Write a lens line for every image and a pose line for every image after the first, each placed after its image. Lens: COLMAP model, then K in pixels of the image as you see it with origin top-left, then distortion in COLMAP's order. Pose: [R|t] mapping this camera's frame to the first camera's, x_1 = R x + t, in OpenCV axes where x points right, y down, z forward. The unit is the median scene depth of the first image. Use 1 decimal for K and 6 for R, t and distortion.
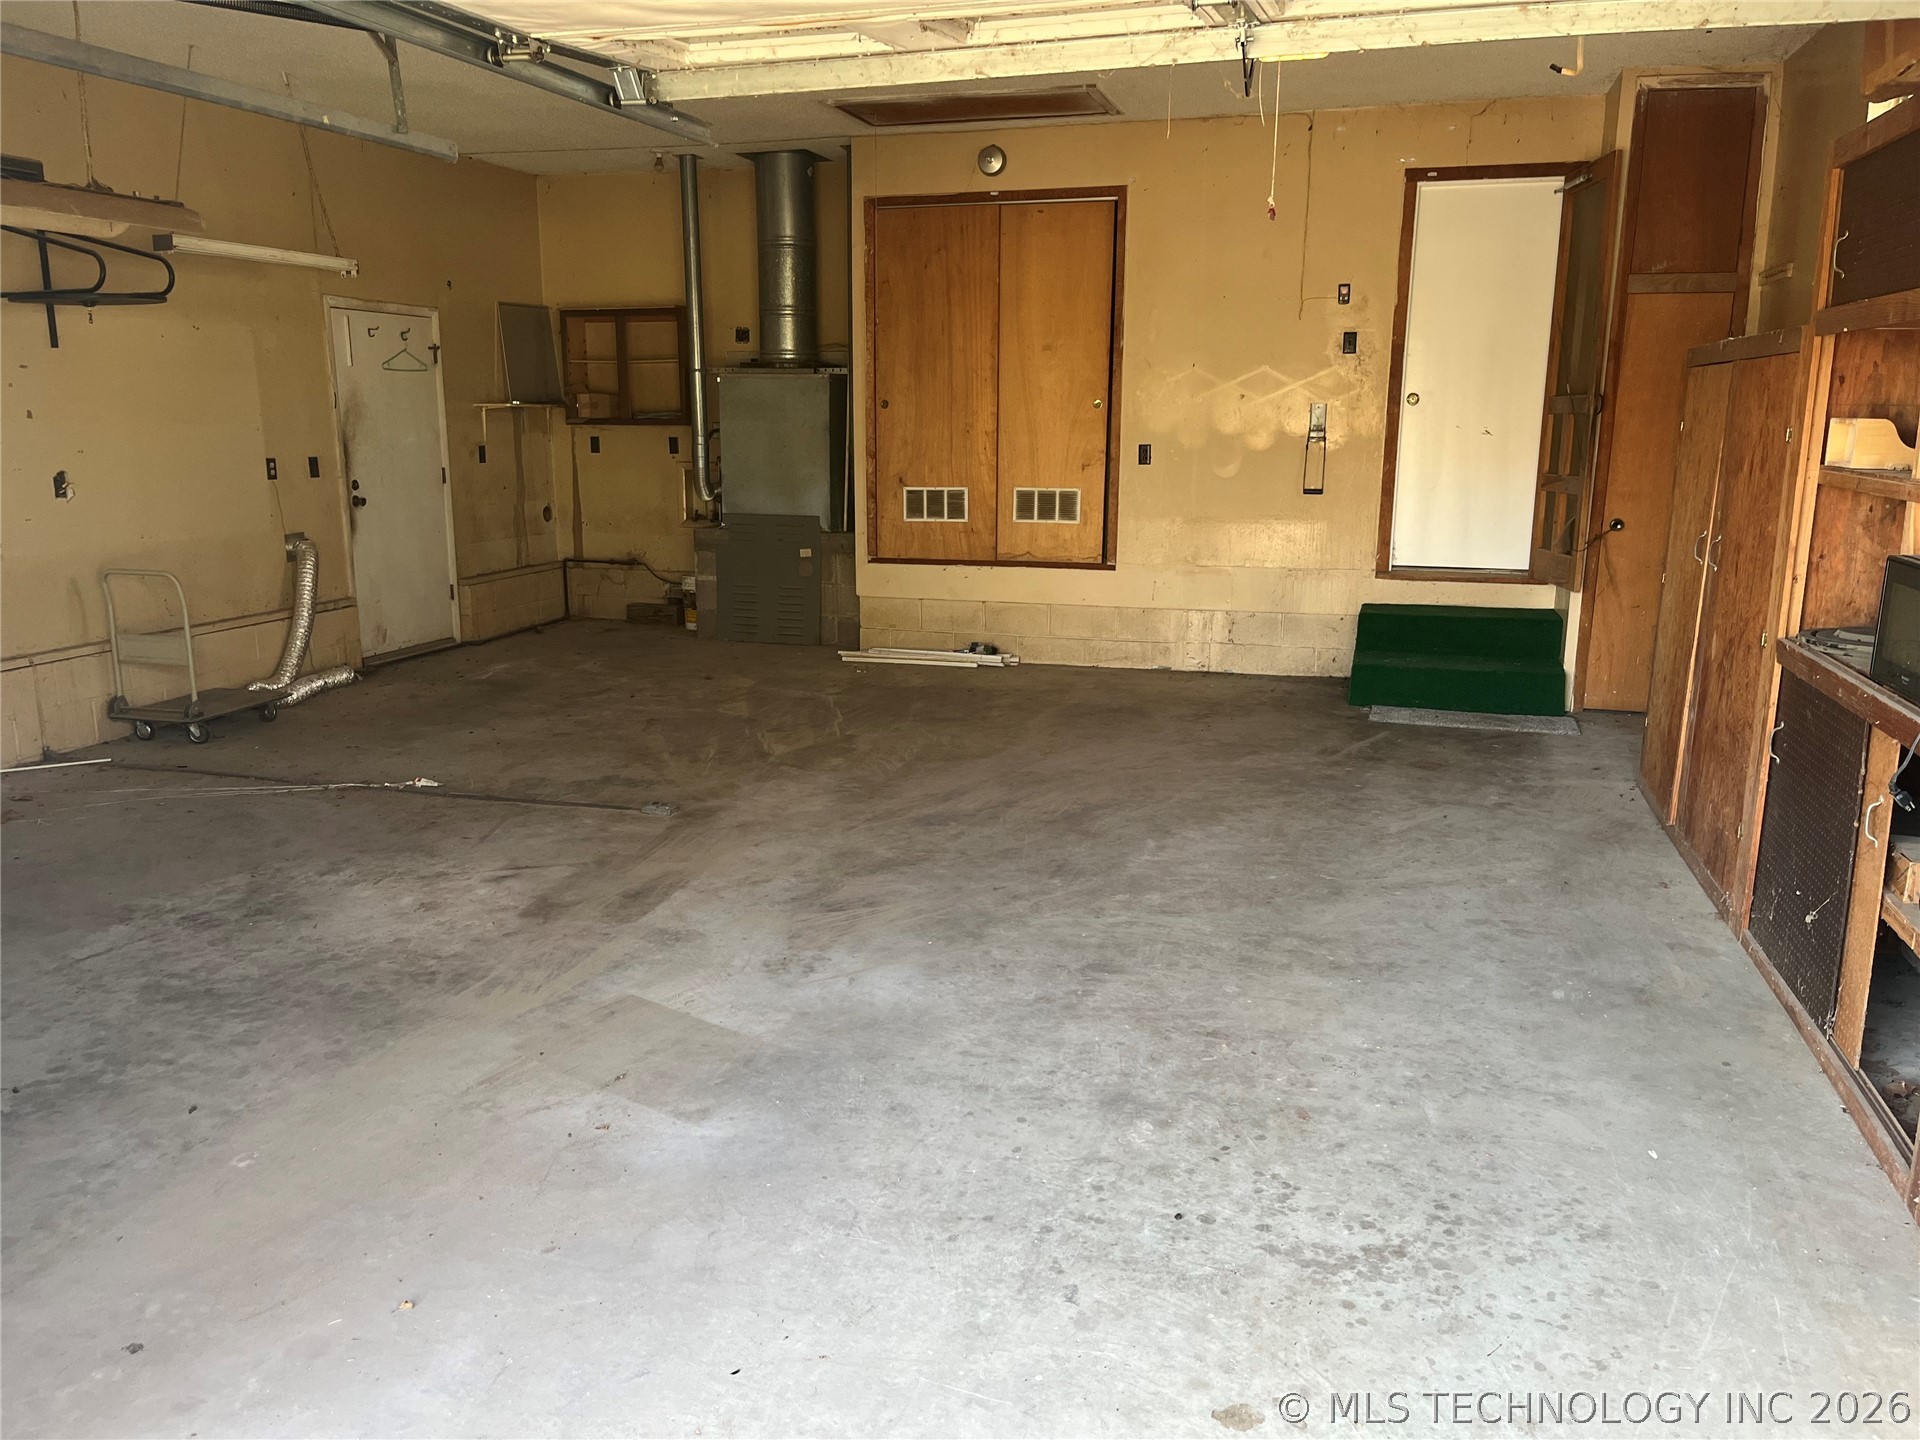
lens RADIAL K [[1467.2, 0, 965.1], [0, 1467.2, 724.6], [0, 0, 1]] dist [0.044507, -0.038273]
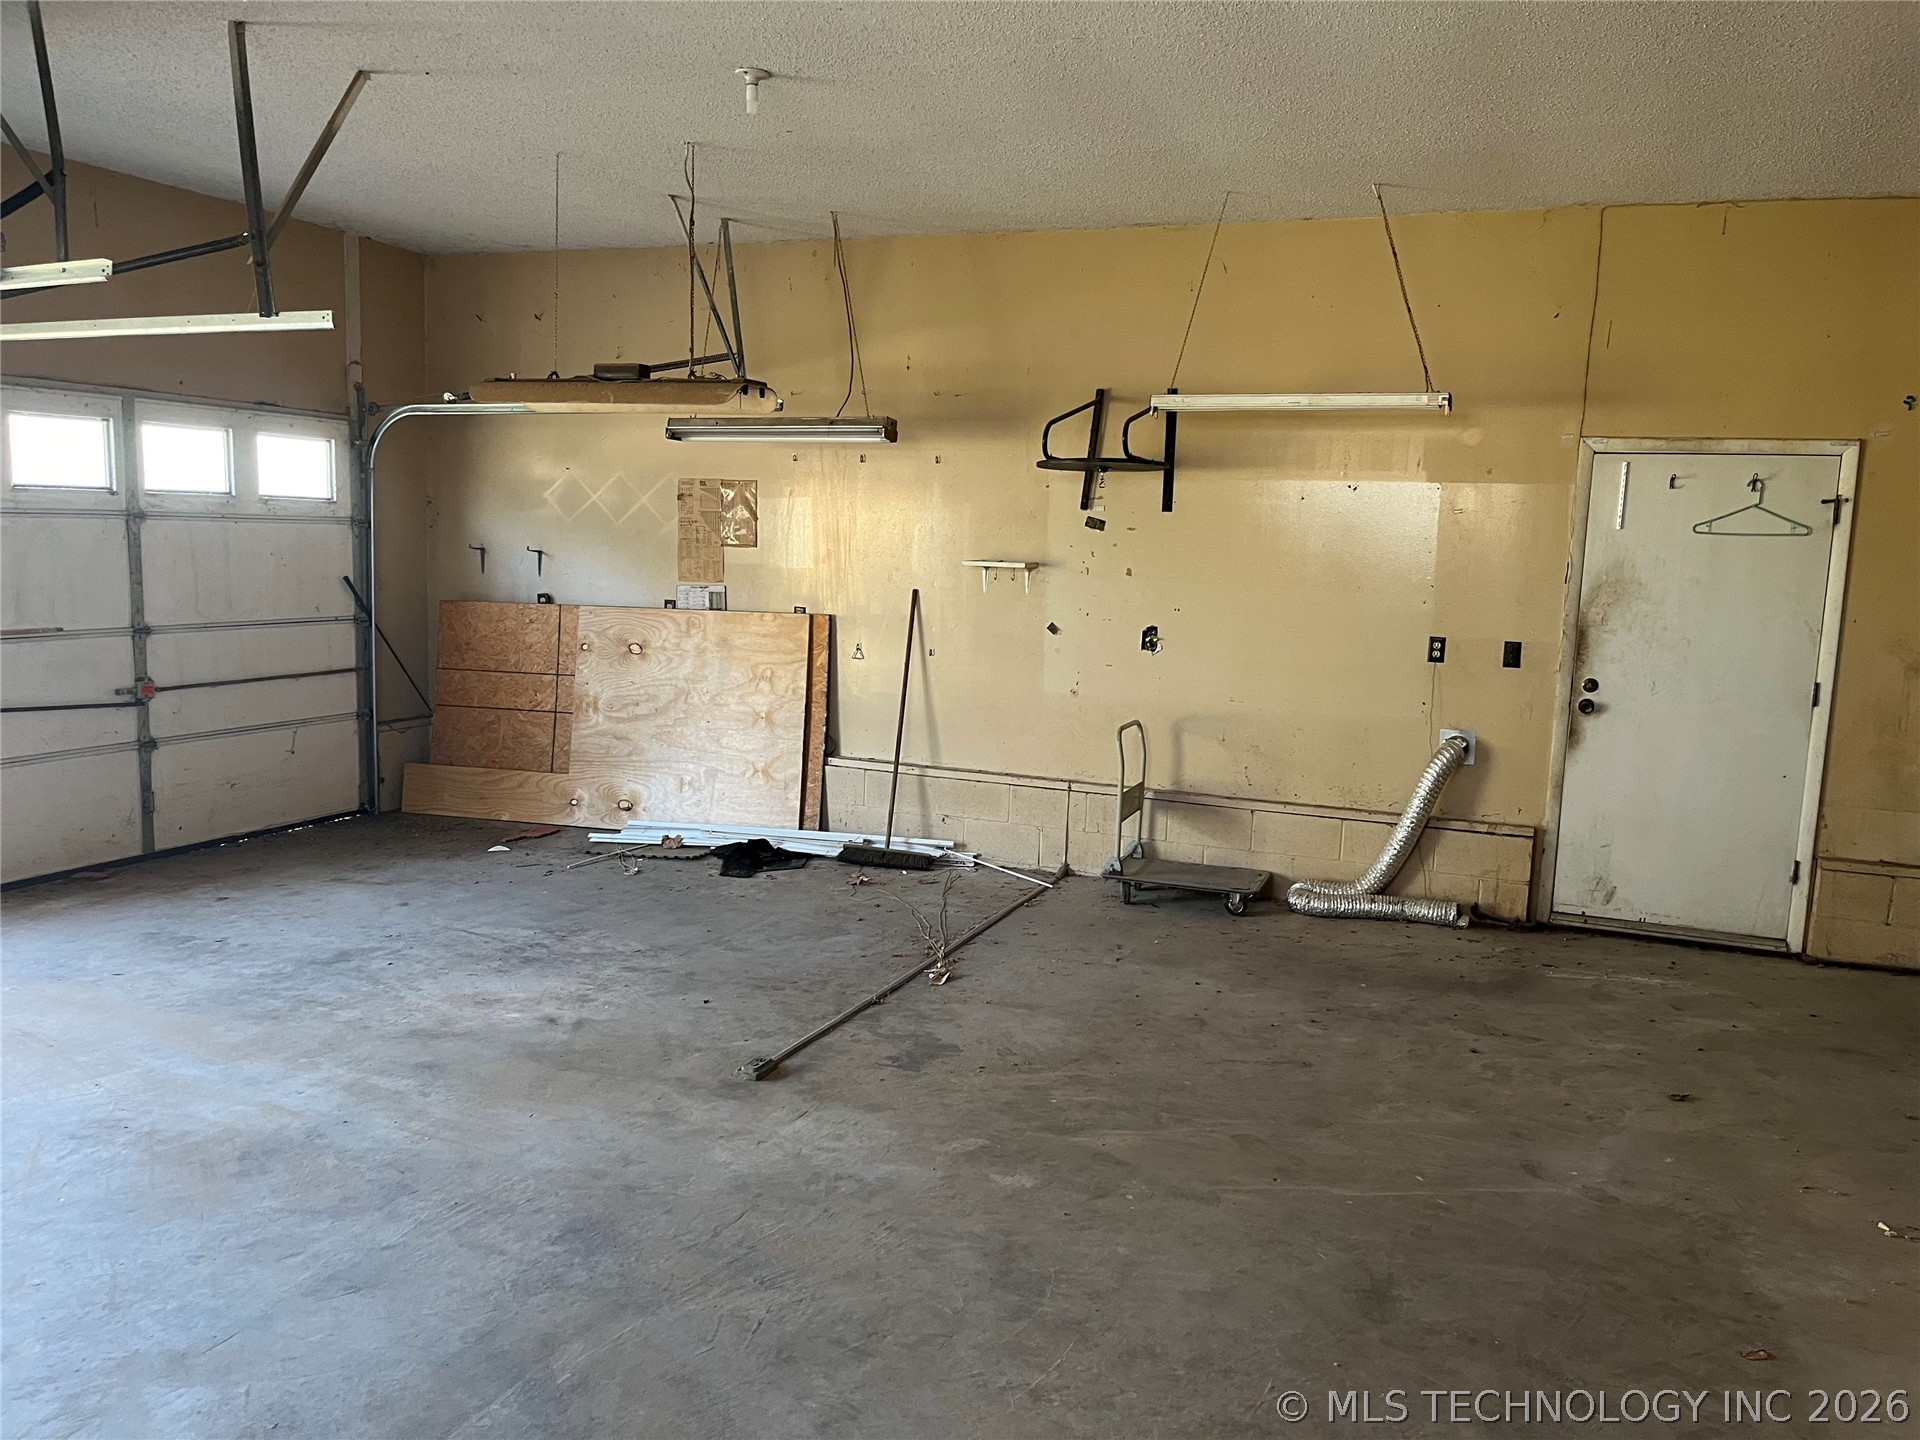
lens RADIAL K [[1467.2, 0, 971.1], [0, 1467.2, 721.3], [0, 0, 1]] dist [0.044507, -0.038273]
pose [[-0.101890, 0.113103, -0.988345, 0.475019], [-0.247183, 0.959479, 0.135282, -0.226887], [0.963597, 0.258086, -0.069804, 1.019845]]
